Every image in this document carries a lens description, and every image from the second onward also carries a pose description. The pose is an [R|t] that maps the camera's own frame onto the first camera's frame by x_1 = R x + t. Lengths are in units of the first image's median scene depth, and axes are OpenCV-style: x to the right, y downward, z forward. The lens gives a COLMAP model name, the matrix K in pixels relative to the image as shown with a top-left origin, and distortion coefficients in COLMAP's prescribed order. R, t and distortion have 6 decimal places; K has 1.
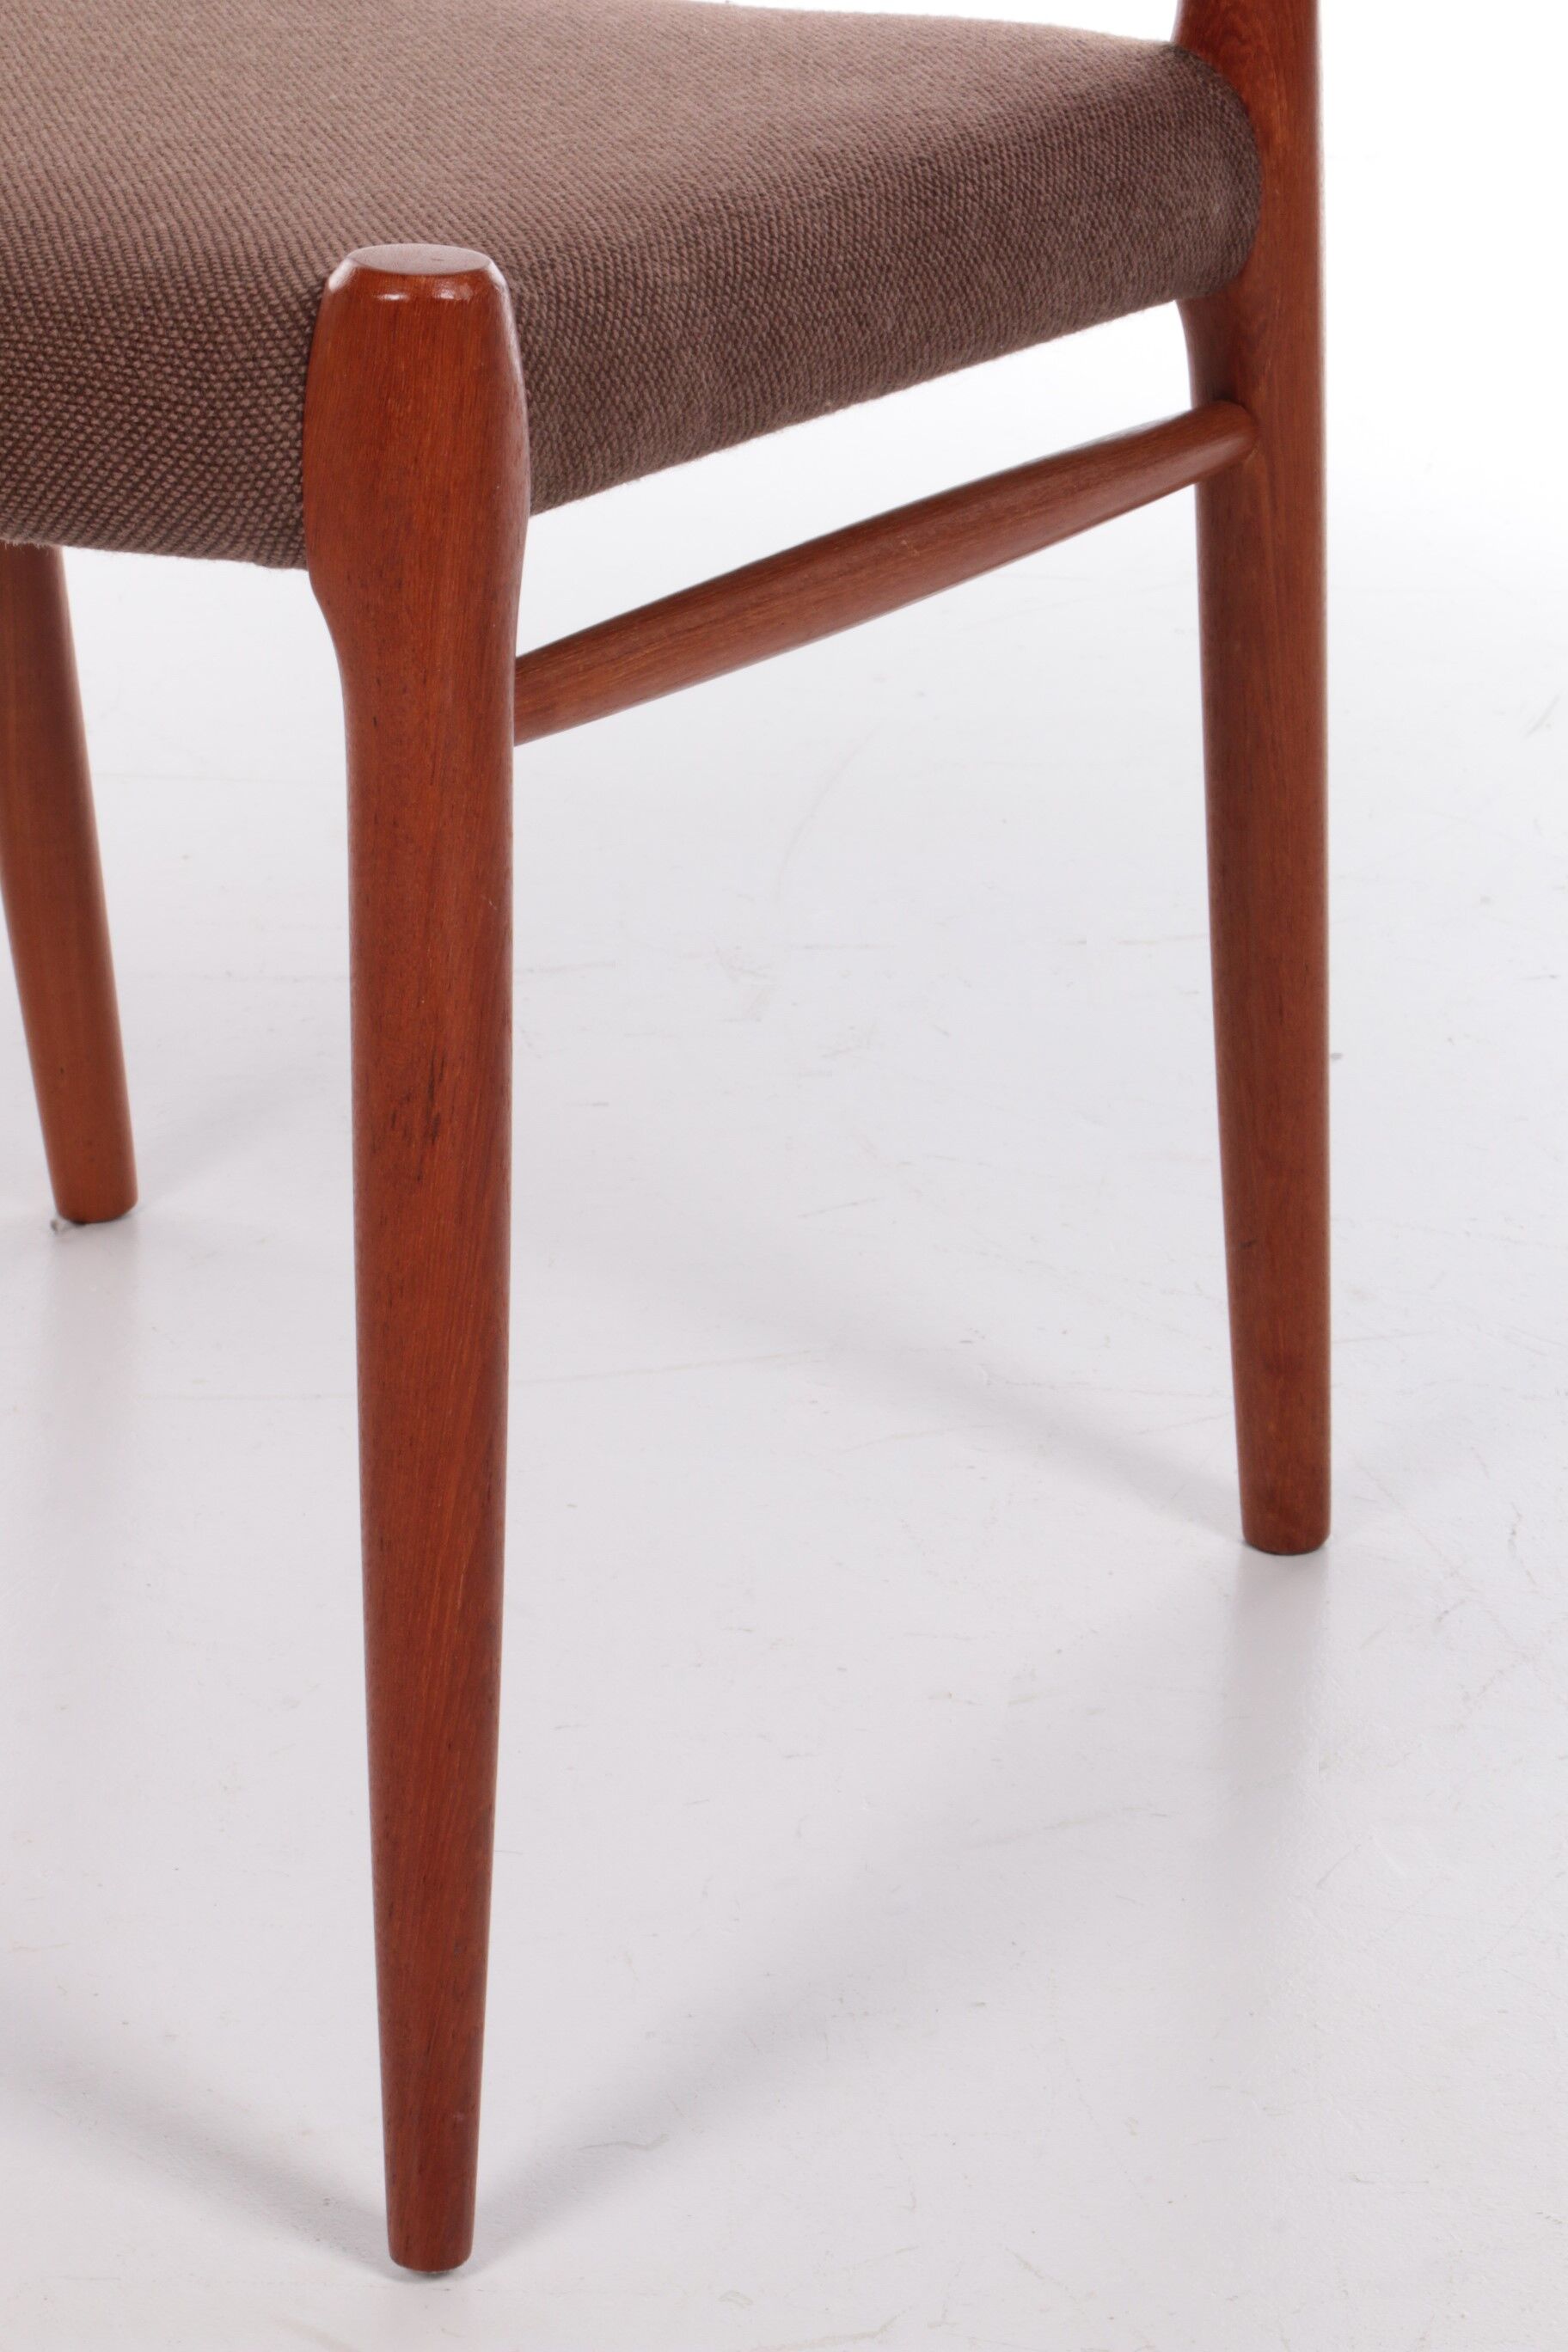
lens RADIAL K [[6376.5, 0, 785.2], [0, 6376.5, 1214.6], [0, 0, 1]] dist [0.374213, -0.011458]
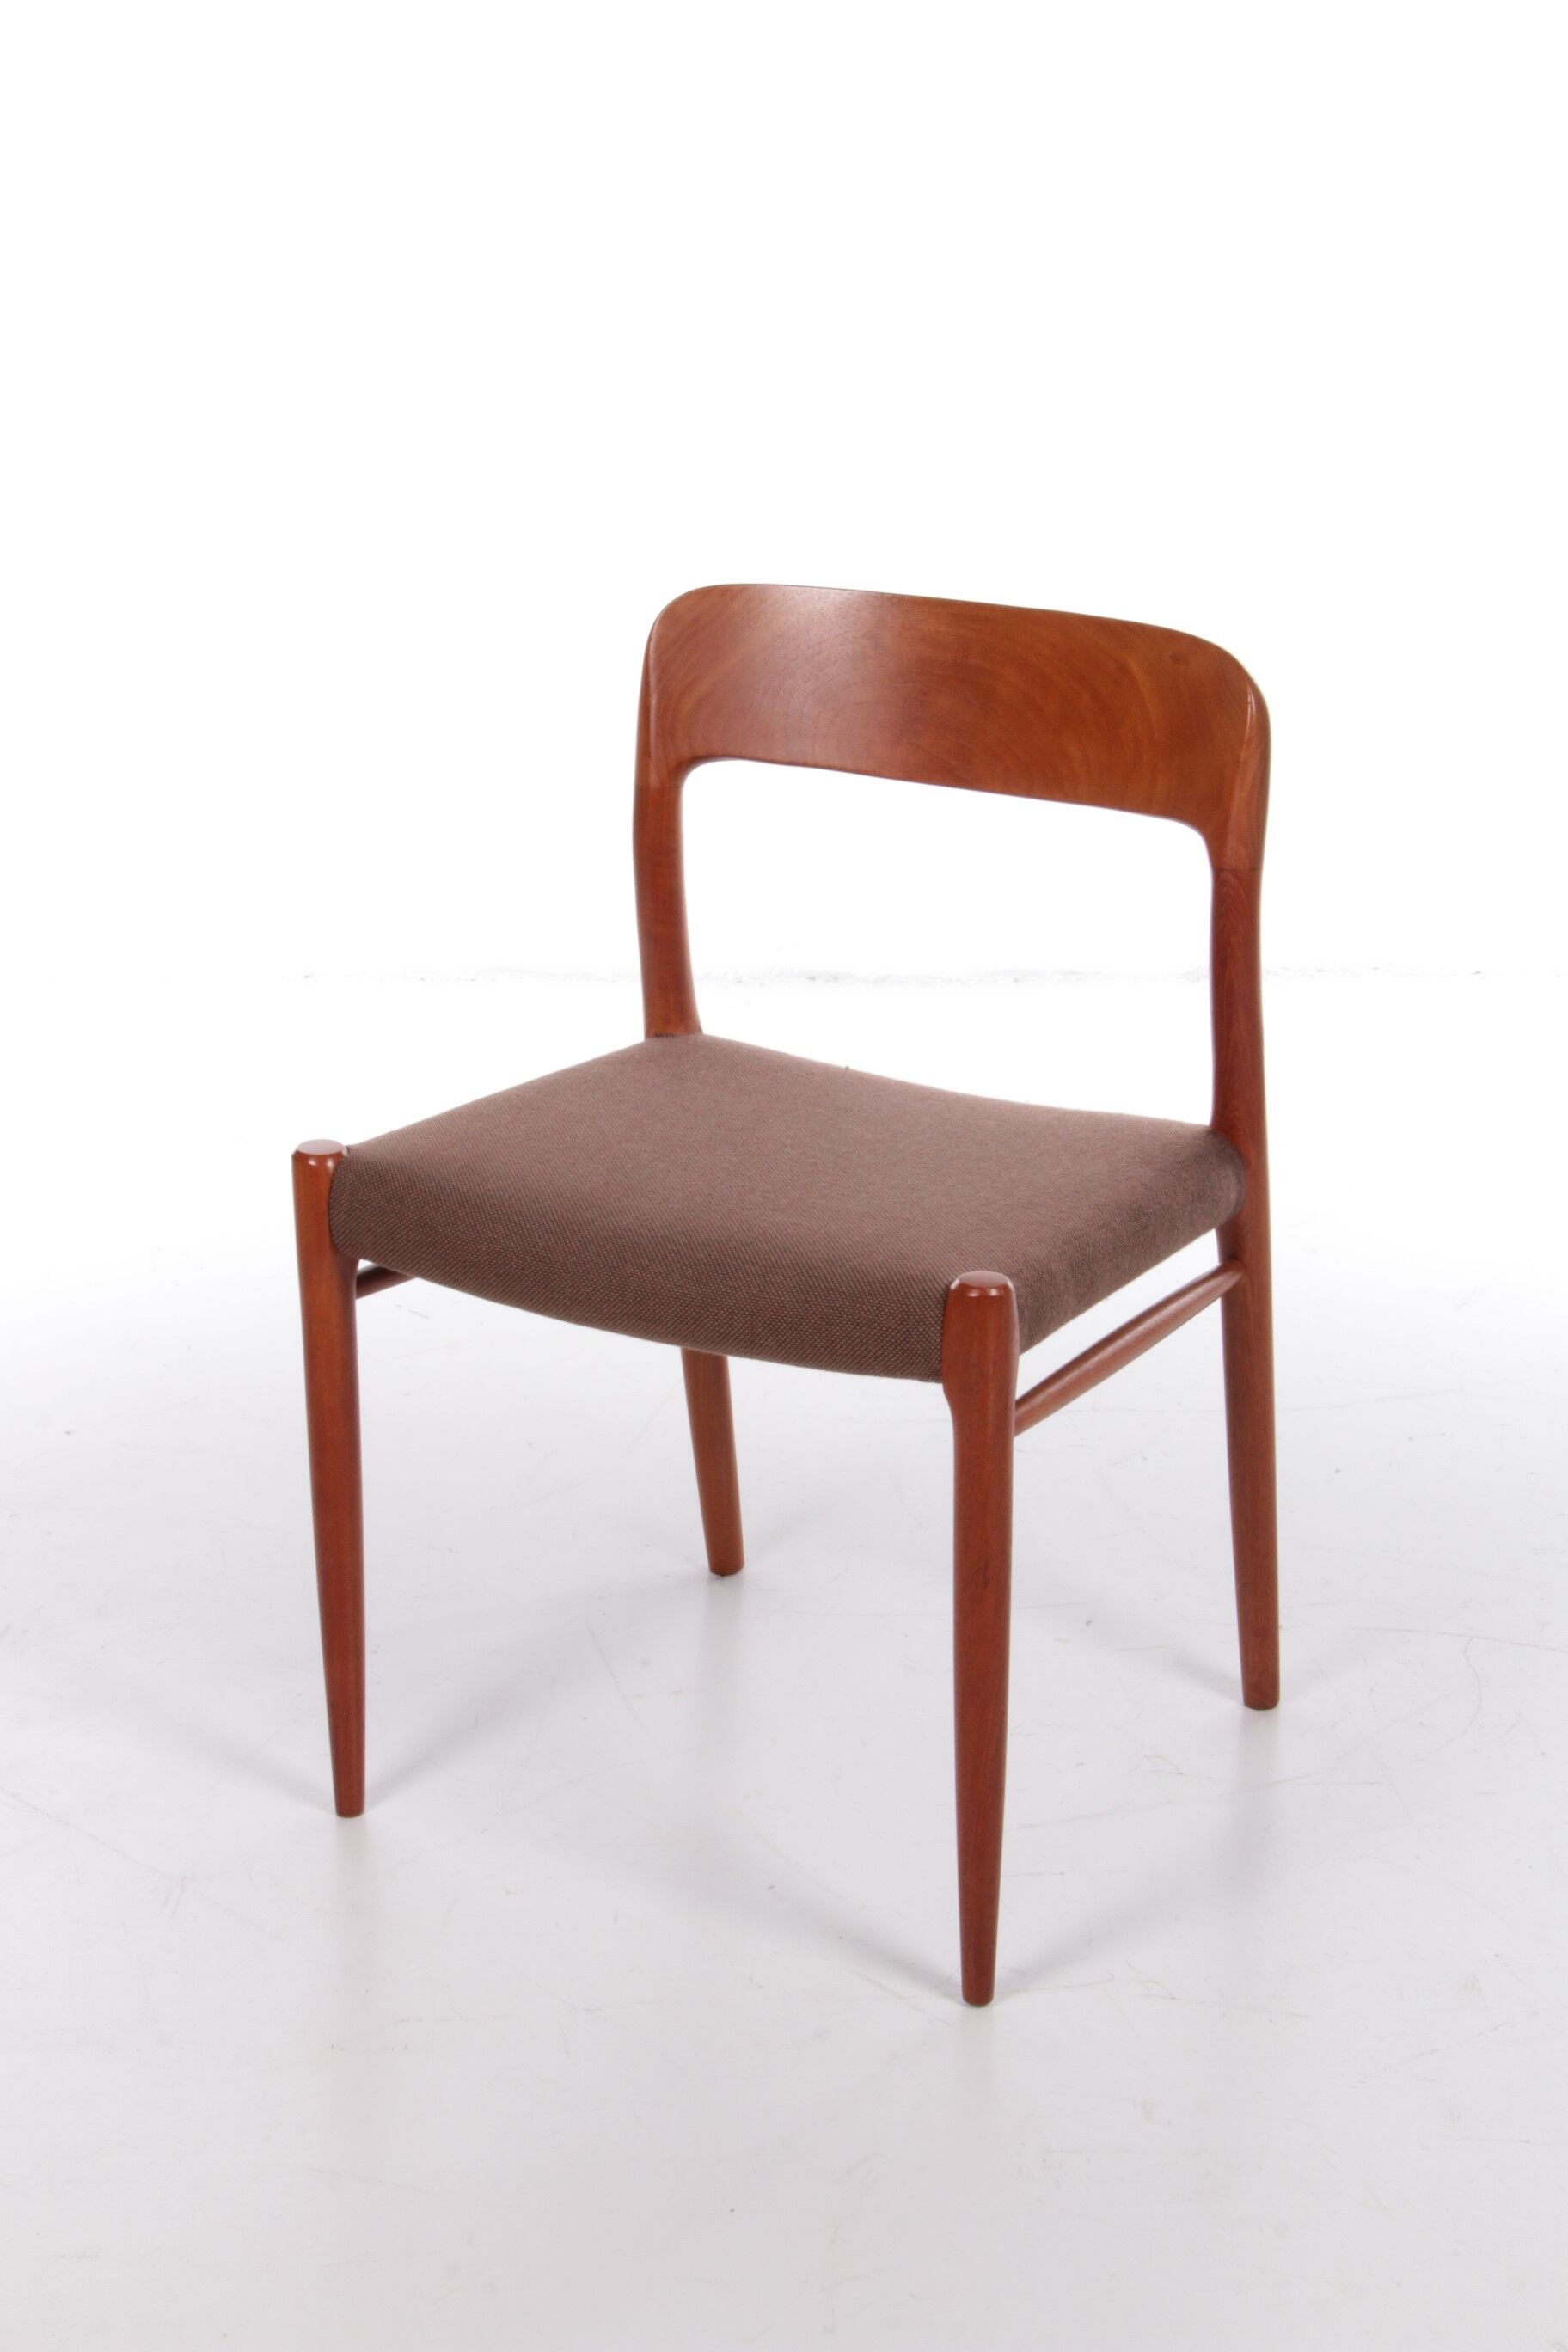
lens RADIAL K [[4444.2, 0, 784.0], [0, 4444.2, 1176.0], [0, 0, 1]] dist [0.087167, 0.061844]
pose [[0.999254, -0.030892, 0.023189, -0.167898], [0.031947, 0.998403, -0.046593, -0.094008], [-0.021713, 0.047299, 0.998645, -0.850477]]
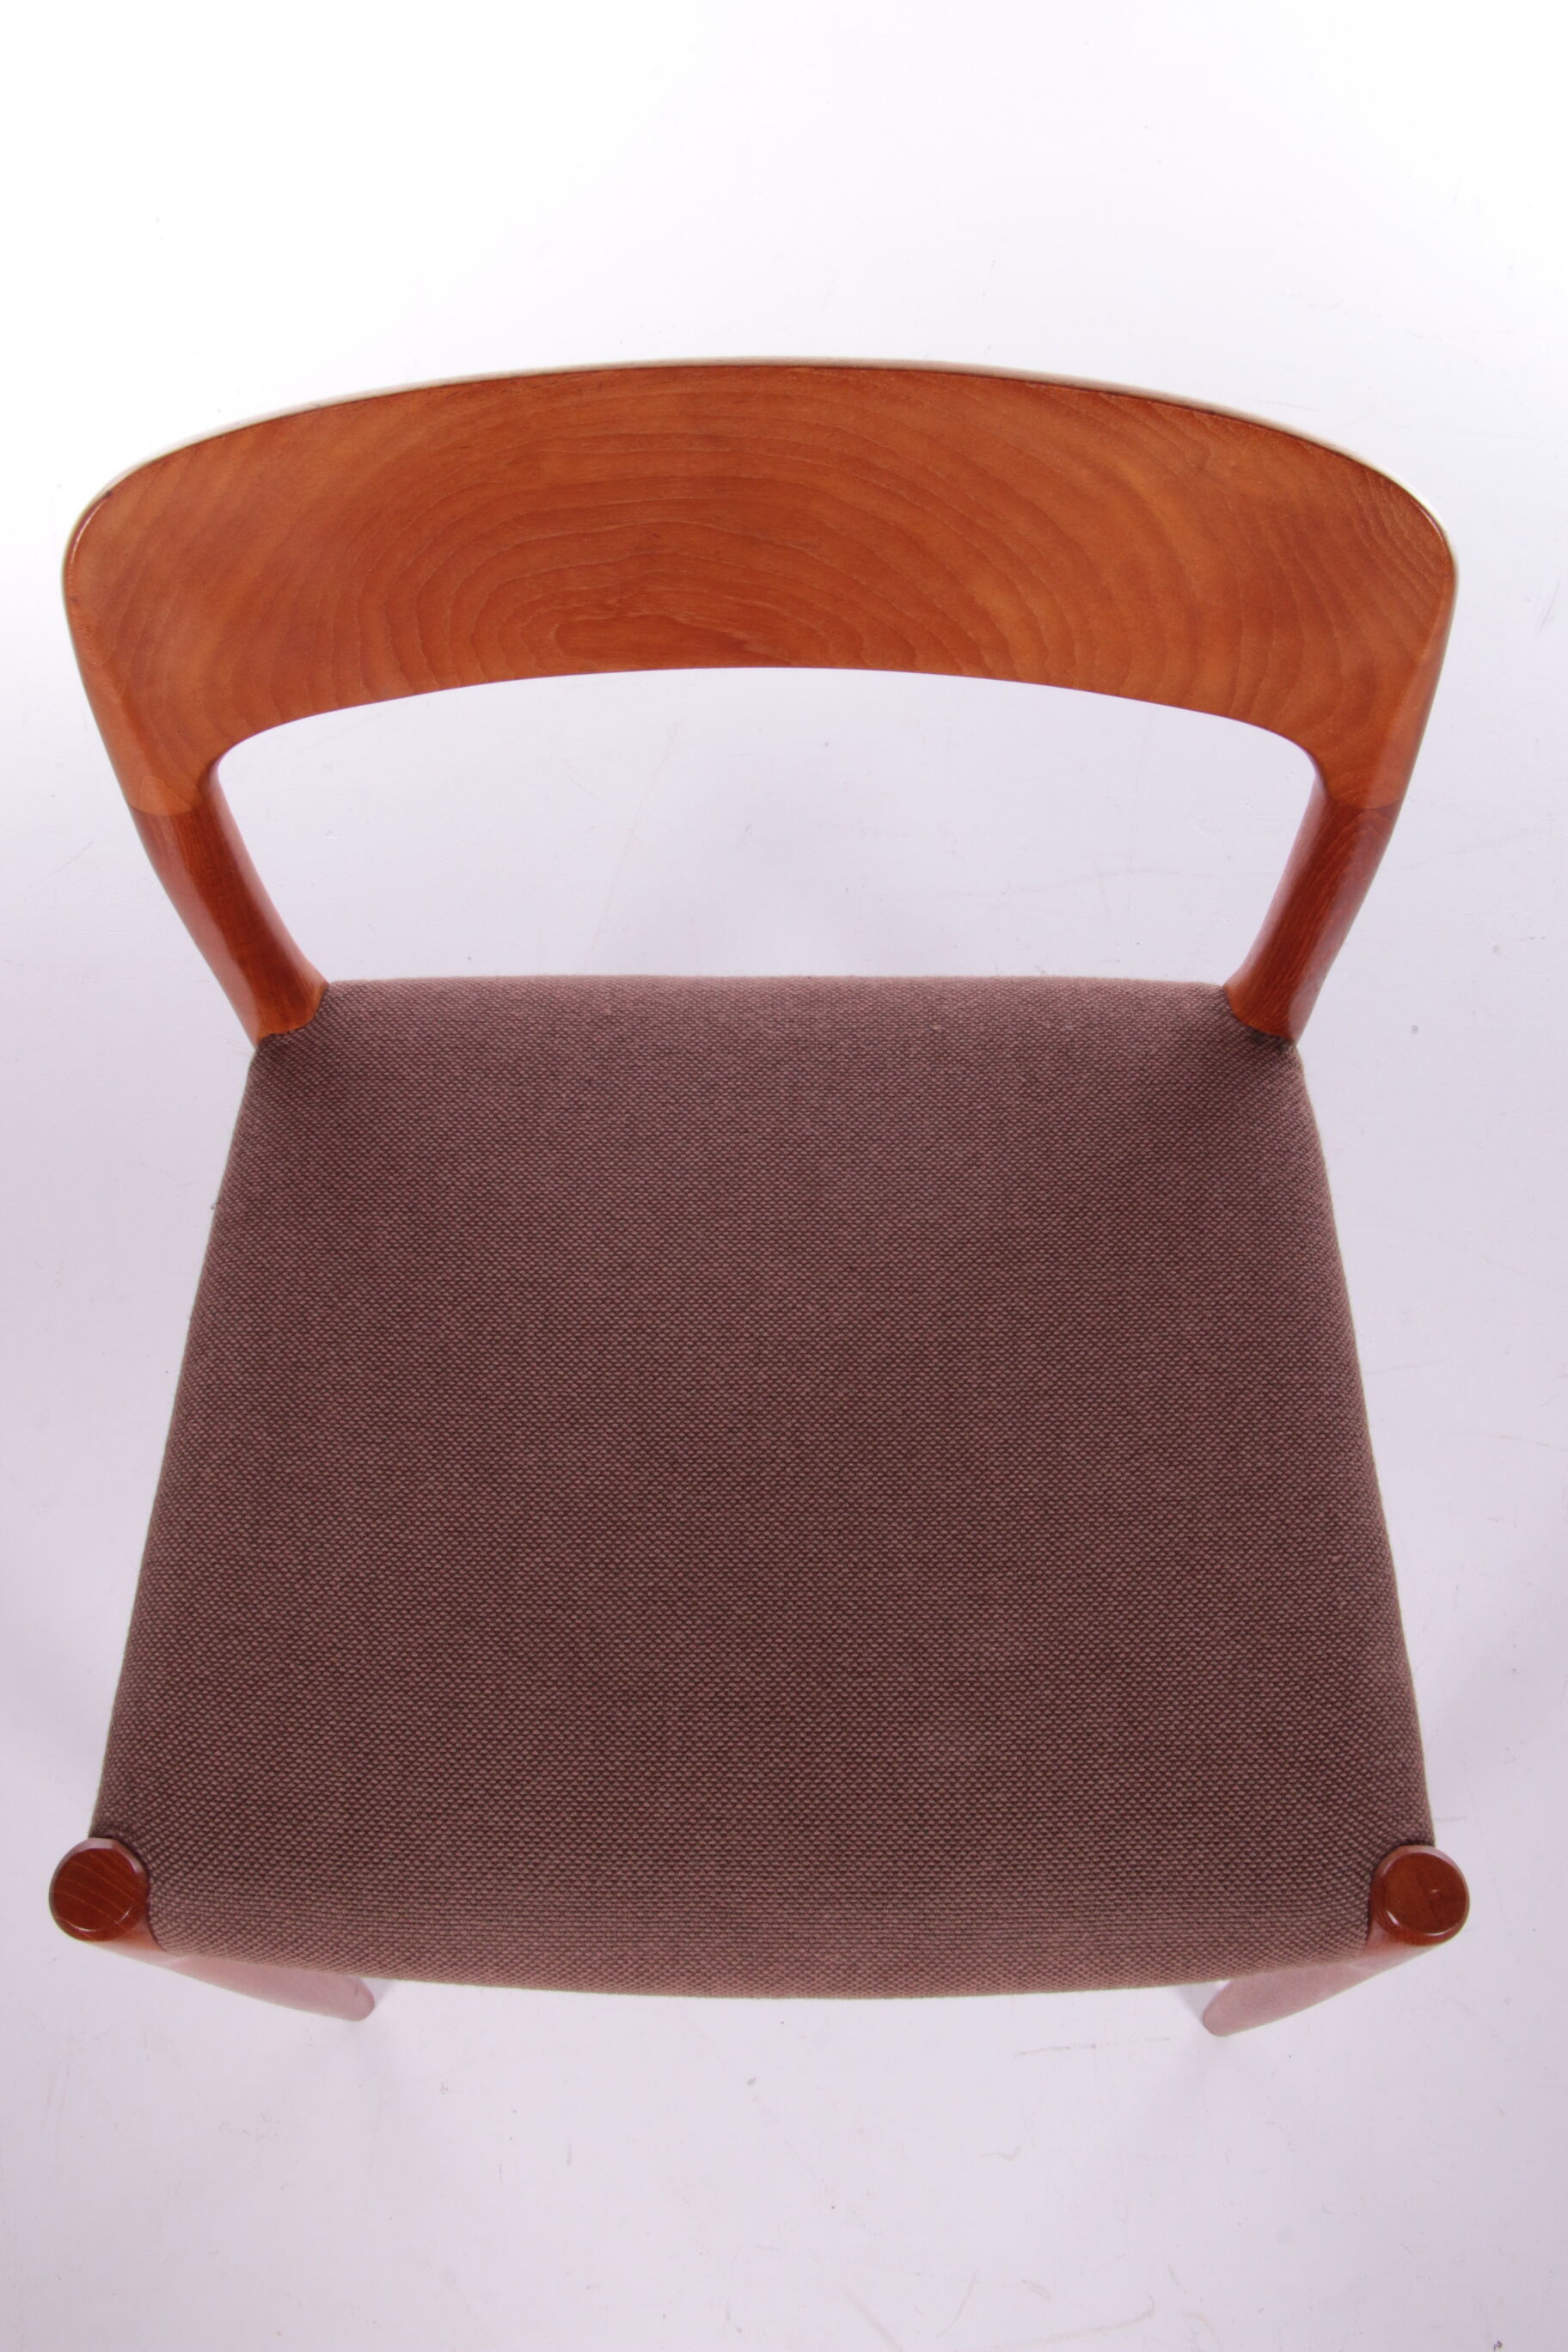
lens RADIAL K [[2234.7, 0, 784.0], [0, 2234.7, 1176.0], [0, 0, 1]] dist [-0.114749, -0.003759]
pose [[0.847761, -0.487743, 0.208344, -0.205713], [0.228886, 0.690805, 0.685857, -0.646925], [-0.478447, -0.533756, 0.697275, 0.693570]]
